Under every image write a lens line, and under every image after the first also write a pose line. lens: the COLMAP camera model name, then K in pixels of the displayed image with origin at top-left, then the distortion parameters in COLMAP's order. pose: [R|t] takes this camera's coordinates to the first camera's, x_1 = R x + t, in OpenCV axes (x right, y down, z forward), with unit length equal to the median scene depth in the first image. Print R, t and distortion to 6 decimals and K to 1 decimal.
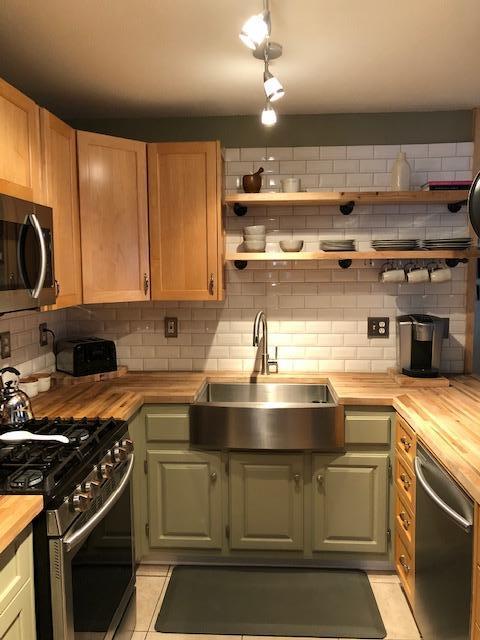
lens RADIAL K [[520.6, 0, 240.0], [0, 520.6, 320.0], [0, 0, 1]] dist [0.144636, -0.334994]
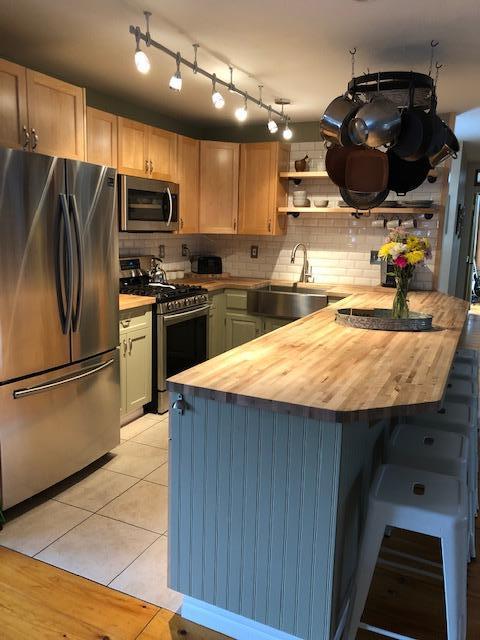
lens RADIAL K [[520.6, 0, 240.0], [0, 520.6, 320.0], [0, 0, 1]] dist [0.144636, -0.334994]
pose [[0.929961, 0.094663, -0.355262, 0.496283], [-0.064856, 0.993370, 0.094921, 0.084335], [0.361893, -0.065232, 0.929935, -0.672145]]
